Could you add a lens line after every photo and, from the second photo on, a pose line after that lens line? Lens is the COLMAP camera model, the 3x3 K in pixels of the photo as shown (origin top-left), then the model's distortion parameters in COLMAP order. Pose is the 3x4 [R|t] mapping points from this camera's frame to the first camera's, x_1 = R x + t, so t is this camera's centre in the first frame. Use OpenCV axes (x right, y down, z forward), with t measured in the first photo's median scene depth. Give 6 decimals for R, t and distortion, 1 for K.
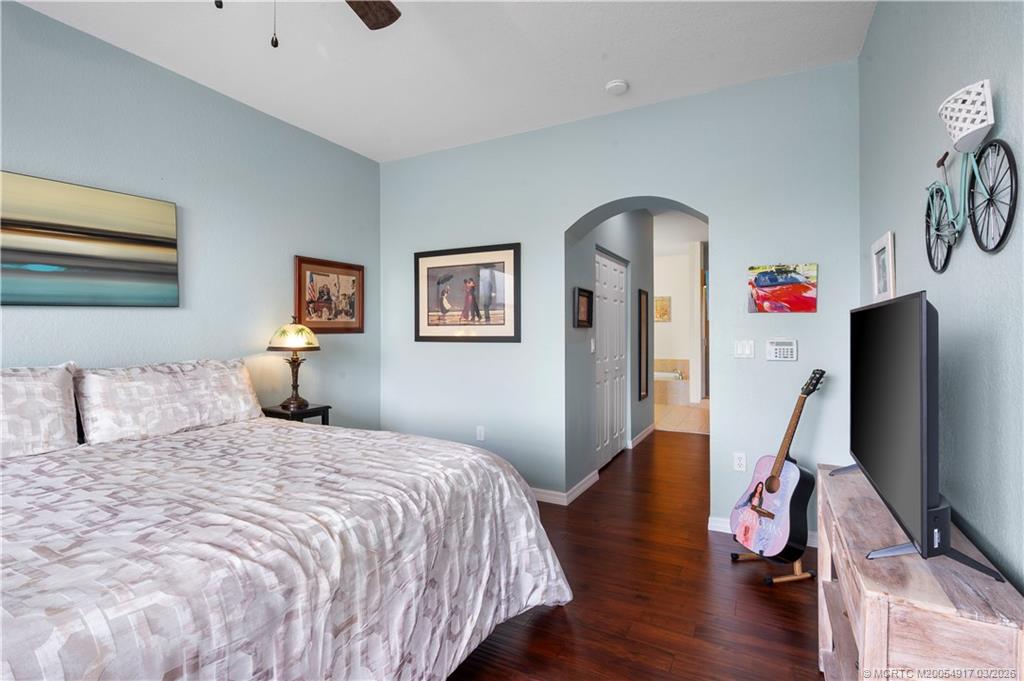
lens RADIAL K [[474.8, 0, 511.8], [0, 474.8, 335.4], [0, 0, 1]] dist [0.000605, 0.000032]
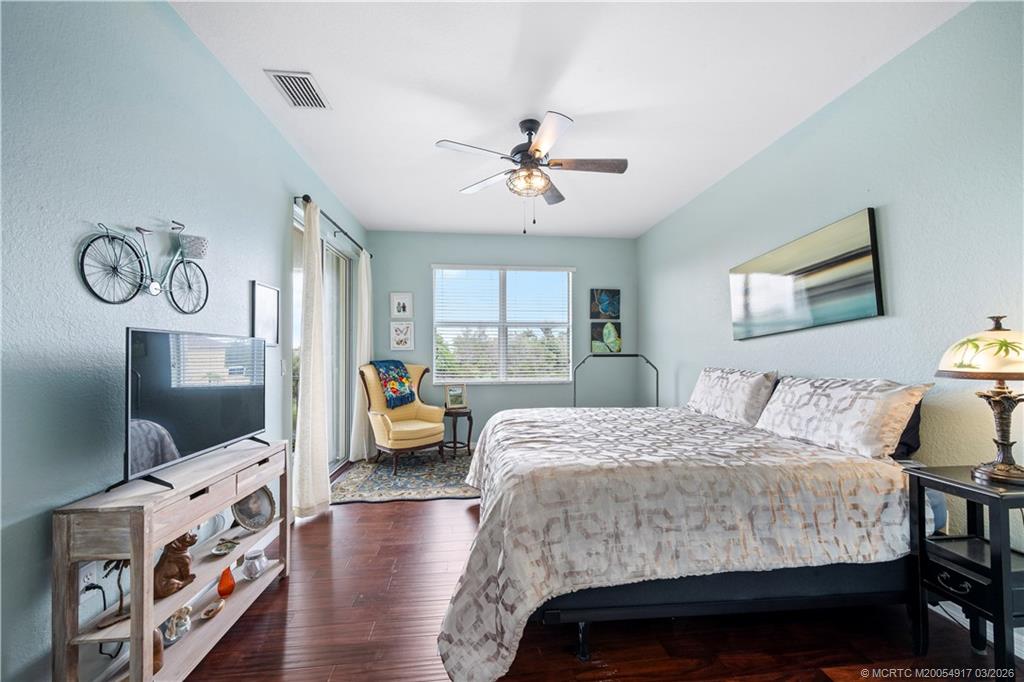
lens RADIAL K [[405.2, 0, 511.6], [0, 405.2, 344.7], [0, 0, 1]] dist [0.000047, -0.000908]
pose [[-0.828796, -0.009401, -0.559472, 0.315510], [0.004347, 0.999720, -0.023238, 0.001282], [0.559534, -0.021692, -0.828523, 1.239273]]
